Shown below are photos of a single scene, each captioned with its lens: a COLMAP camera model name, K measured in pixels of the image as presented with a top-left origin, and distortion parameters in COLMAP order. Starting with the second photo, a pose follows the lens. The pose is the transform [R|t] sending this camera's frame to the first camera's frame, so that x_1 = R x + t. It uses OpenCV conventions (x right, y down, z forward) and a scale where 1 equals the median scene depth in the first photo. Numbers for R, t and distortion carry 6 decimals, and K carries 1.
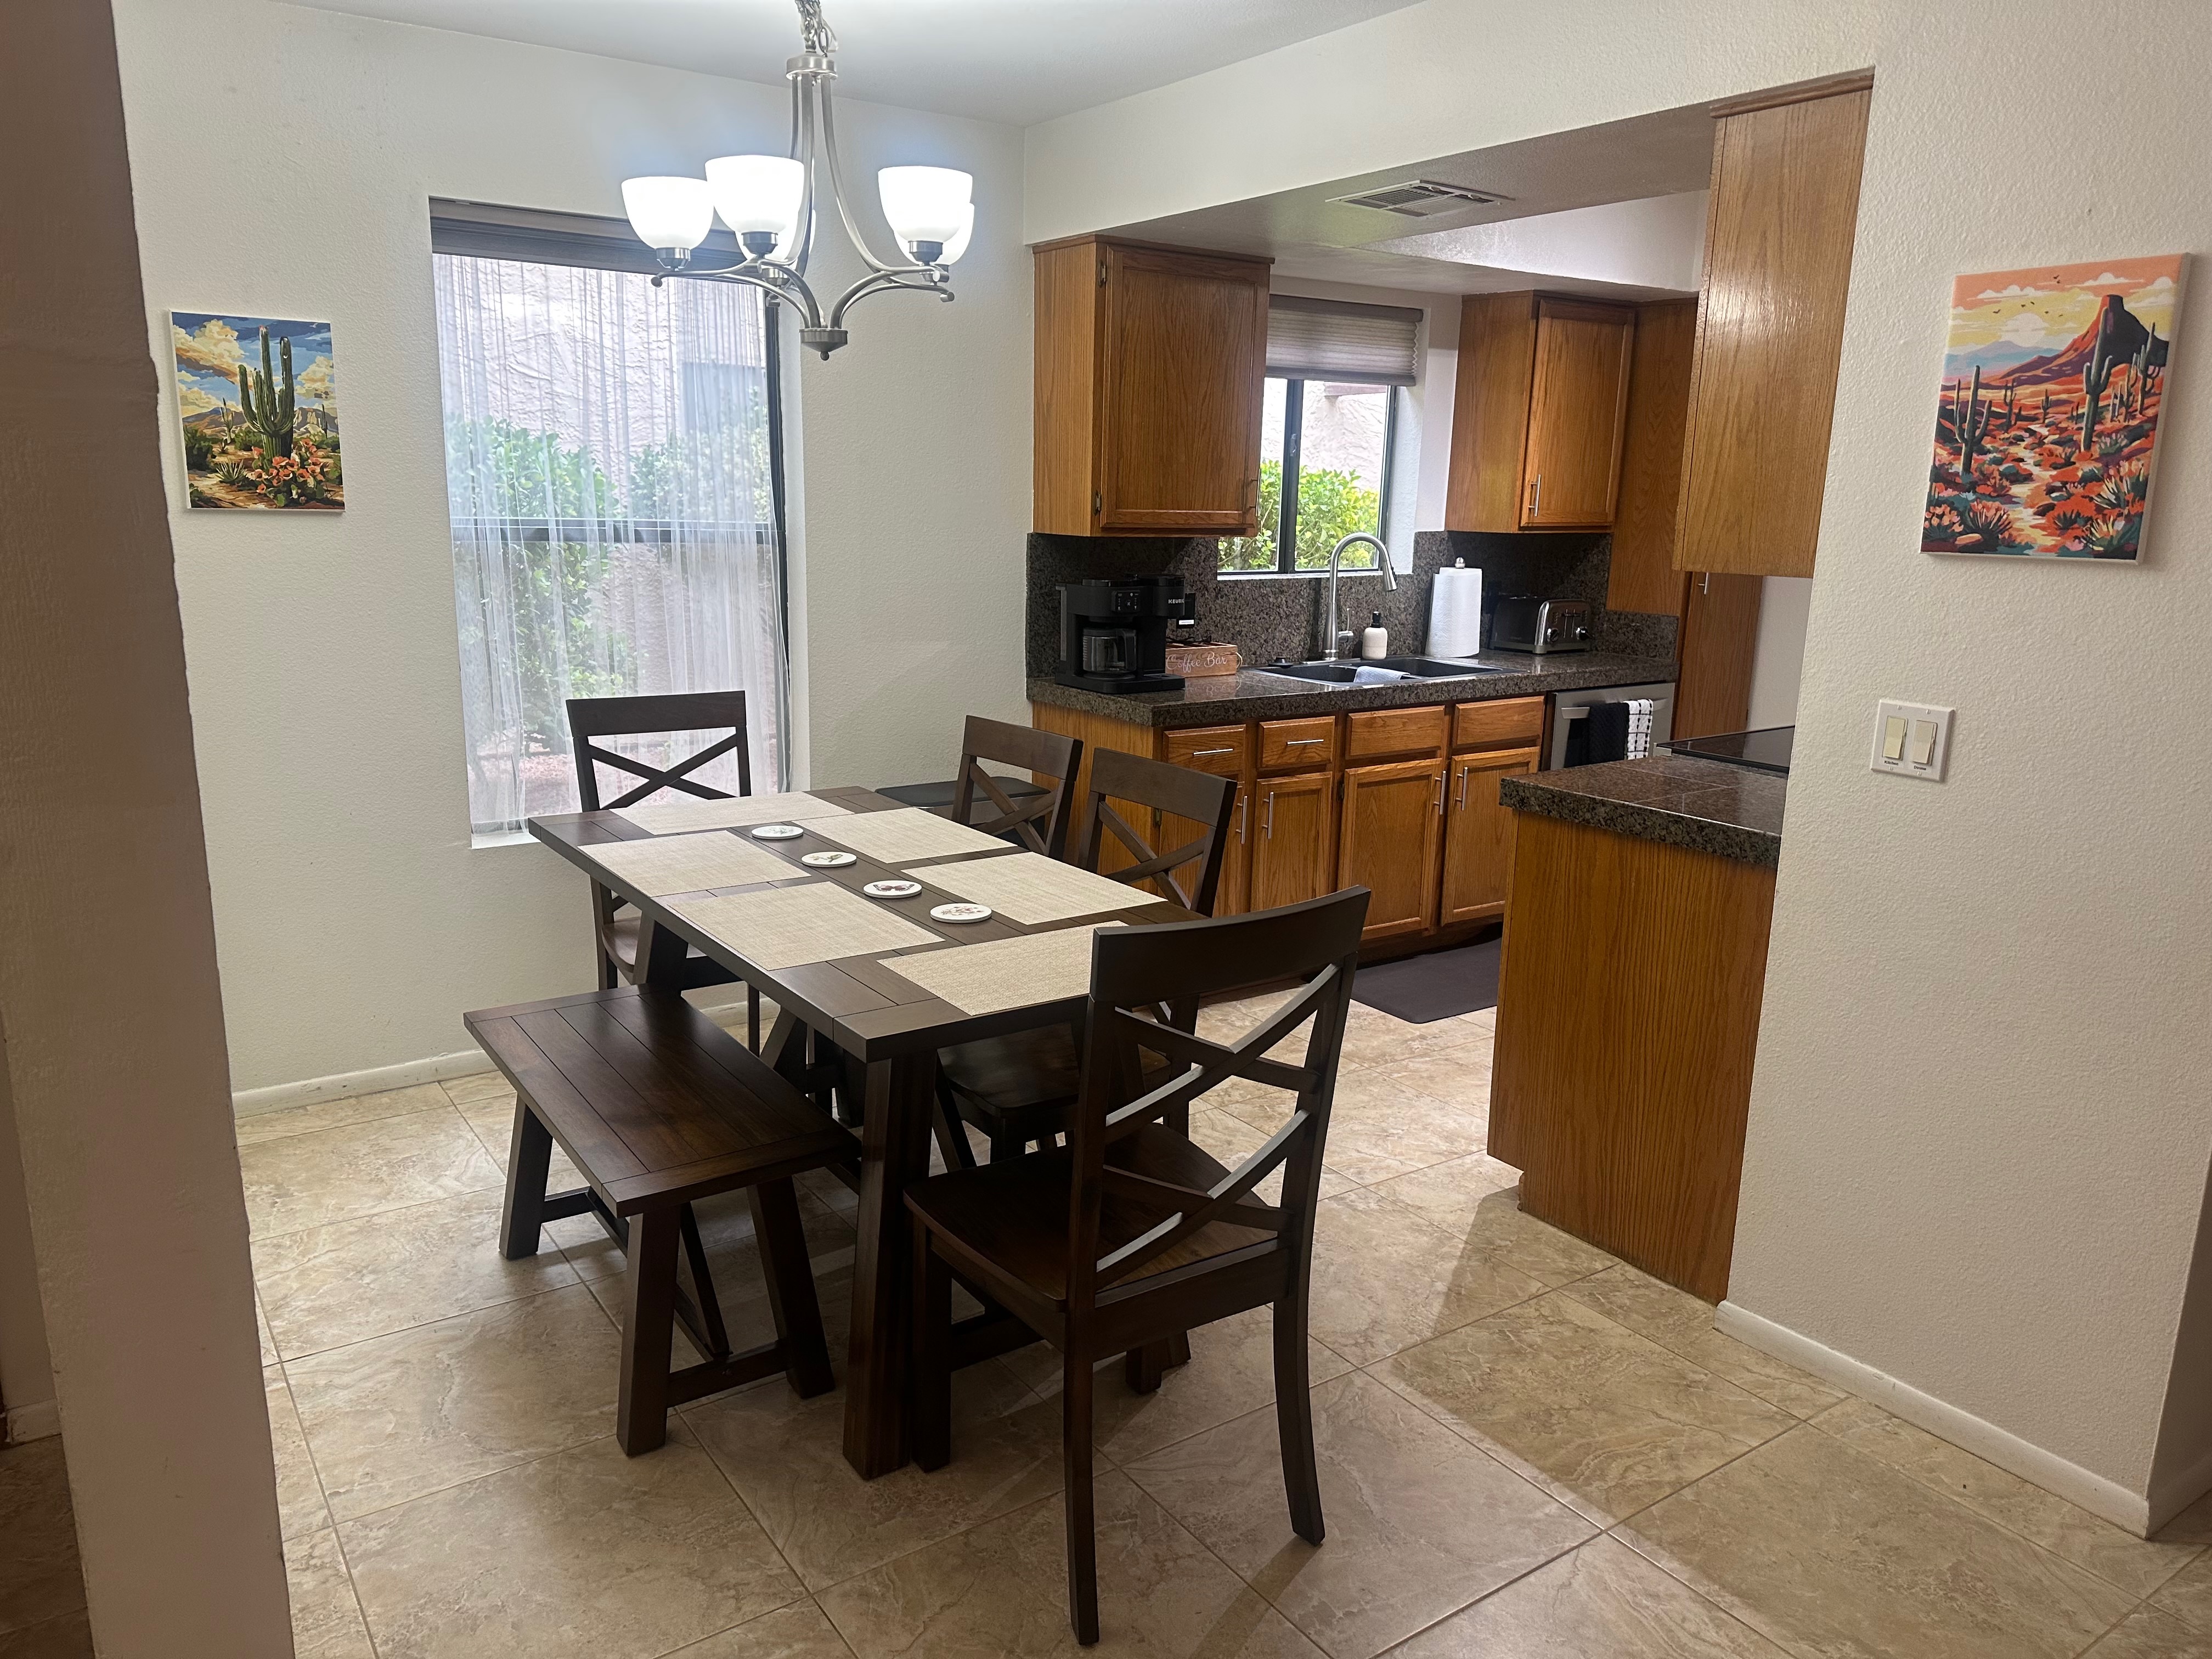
lens RADIAL K [[1564.8, 0, 1093.7], [0, 1564.8, 824.0], [0, 0, 1]] dist [0.129489, -0.182815]
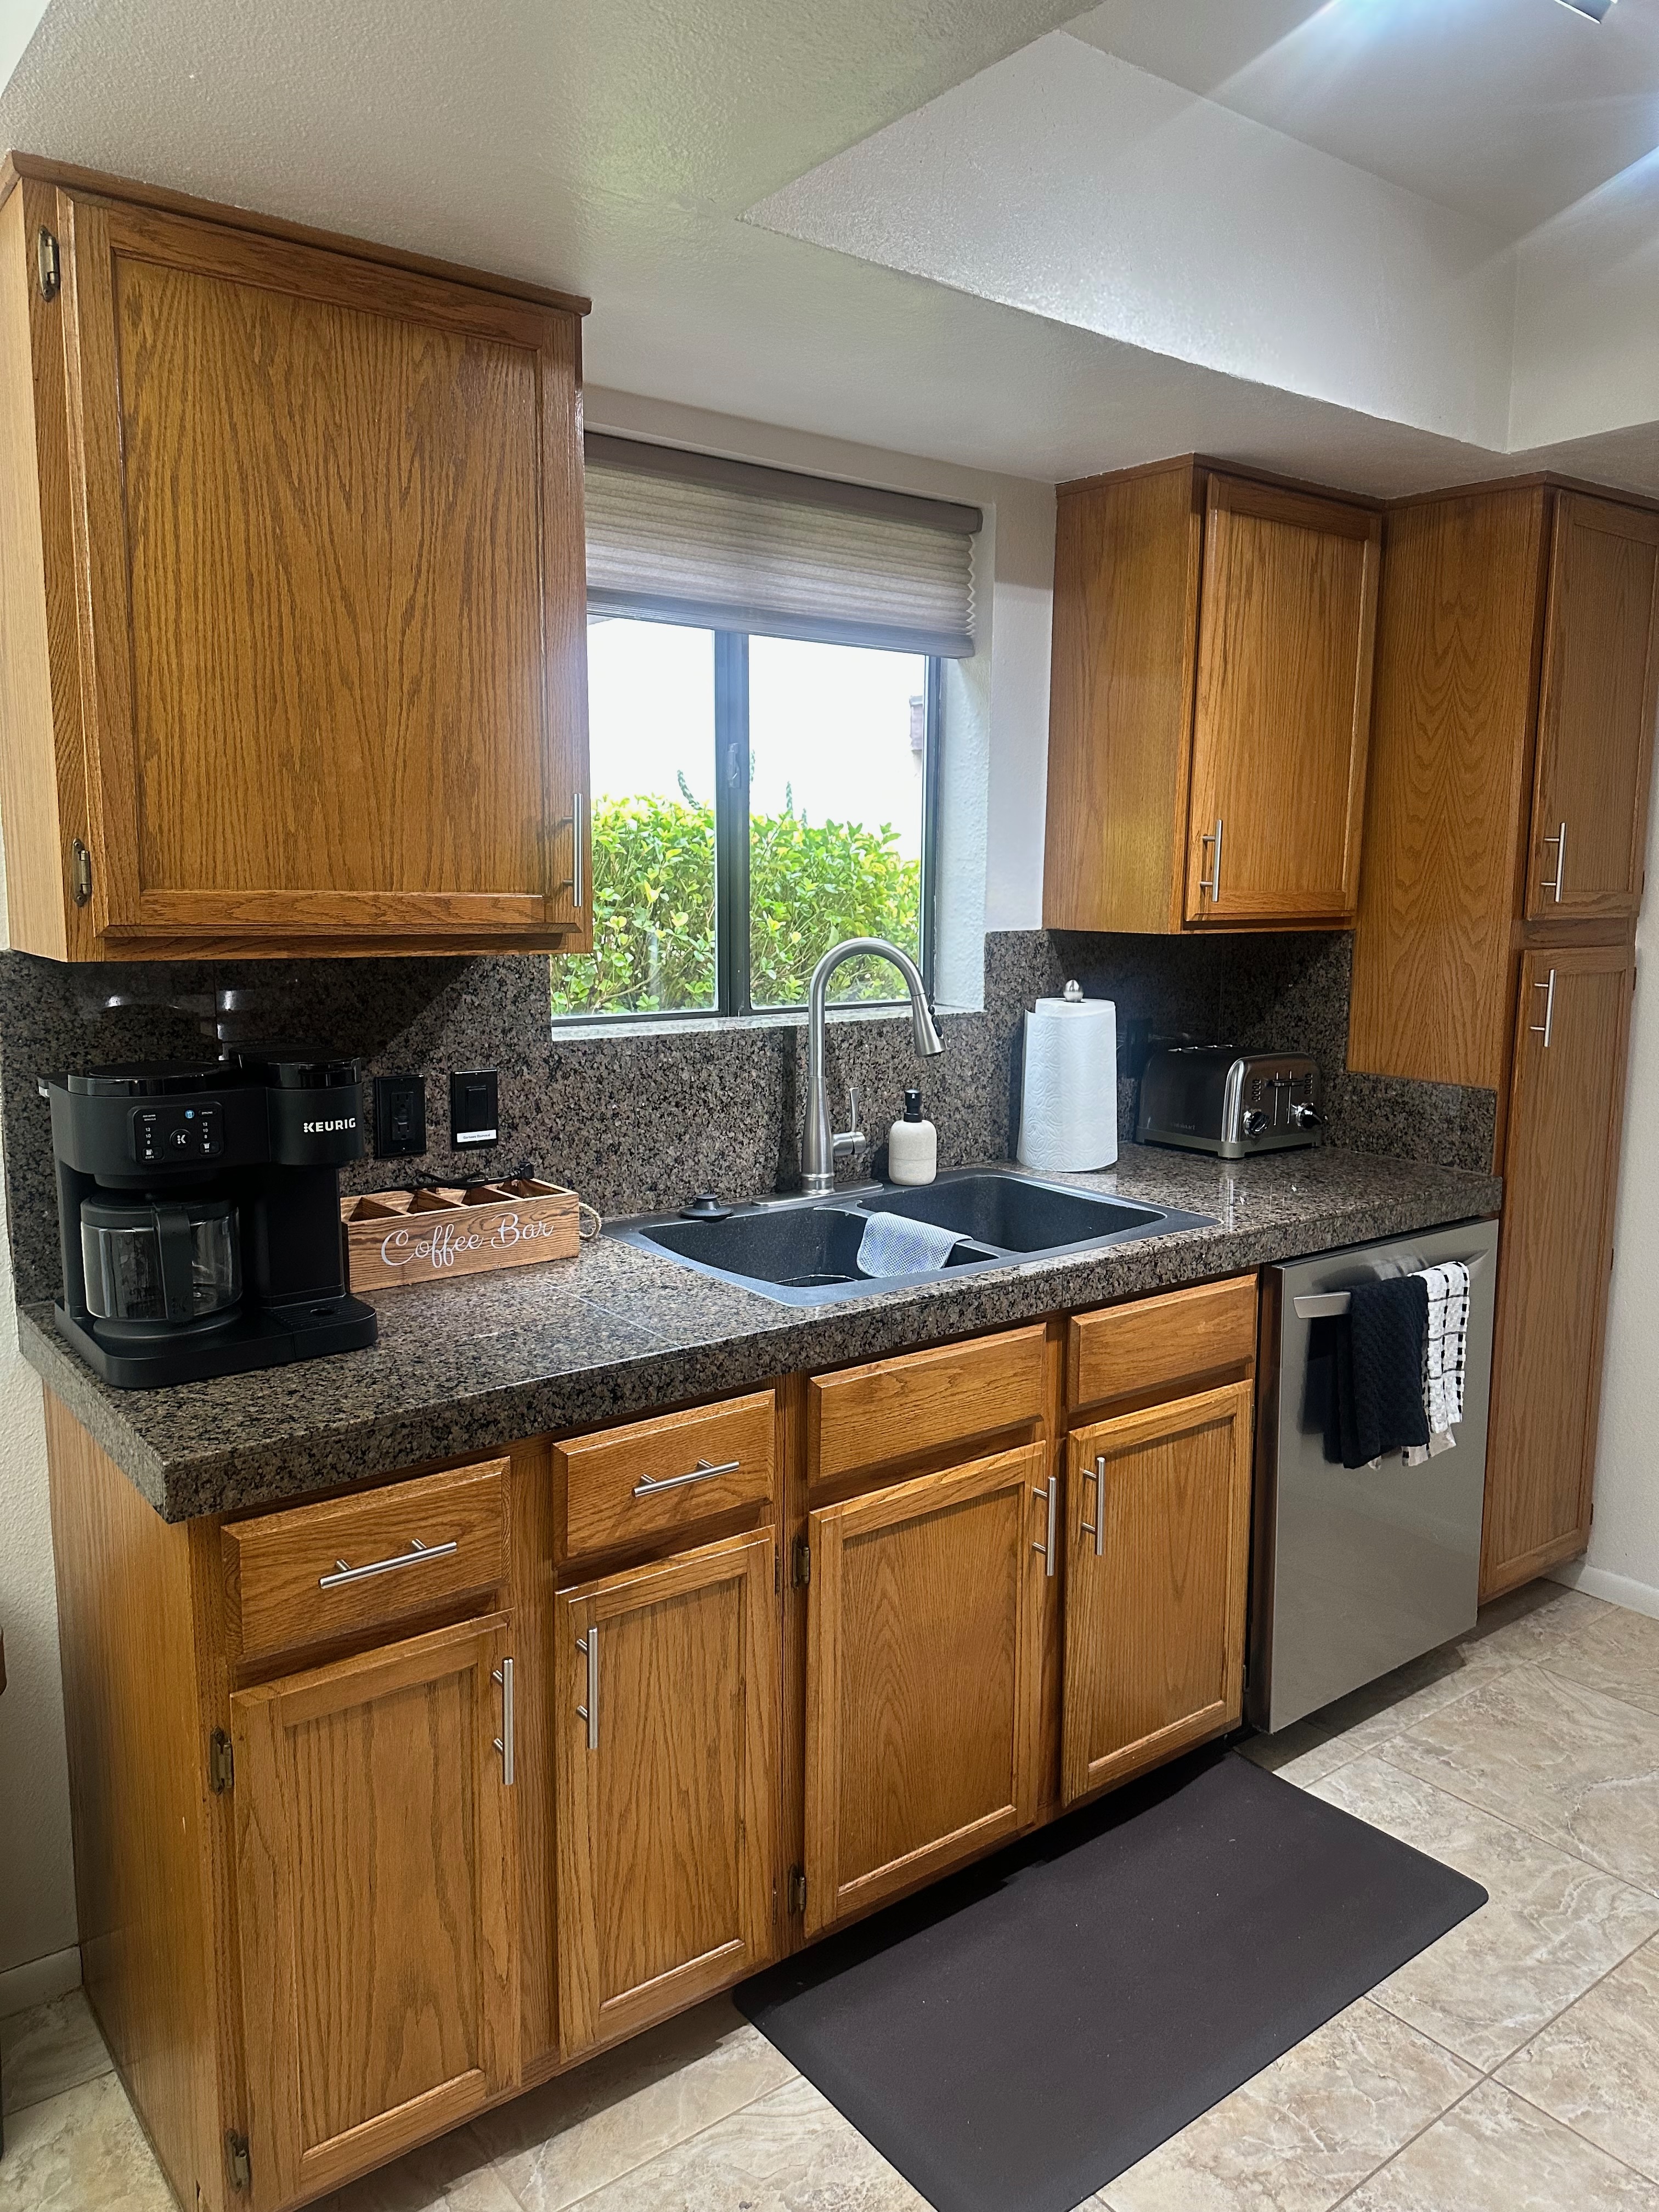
lens RADIAL K [[1564.8, 0, 828.1], [0, 1564.8, 1070.1], [0, 0, 1]] dist [0.129489, -0.182815]
pose [[0.998354, -0.018391, 0.054327, 0.137356], [0.023032, 0.996023, -0.086065, -0.107968], [-0.052528, 0.087175, 0.994807, 0.550700]]
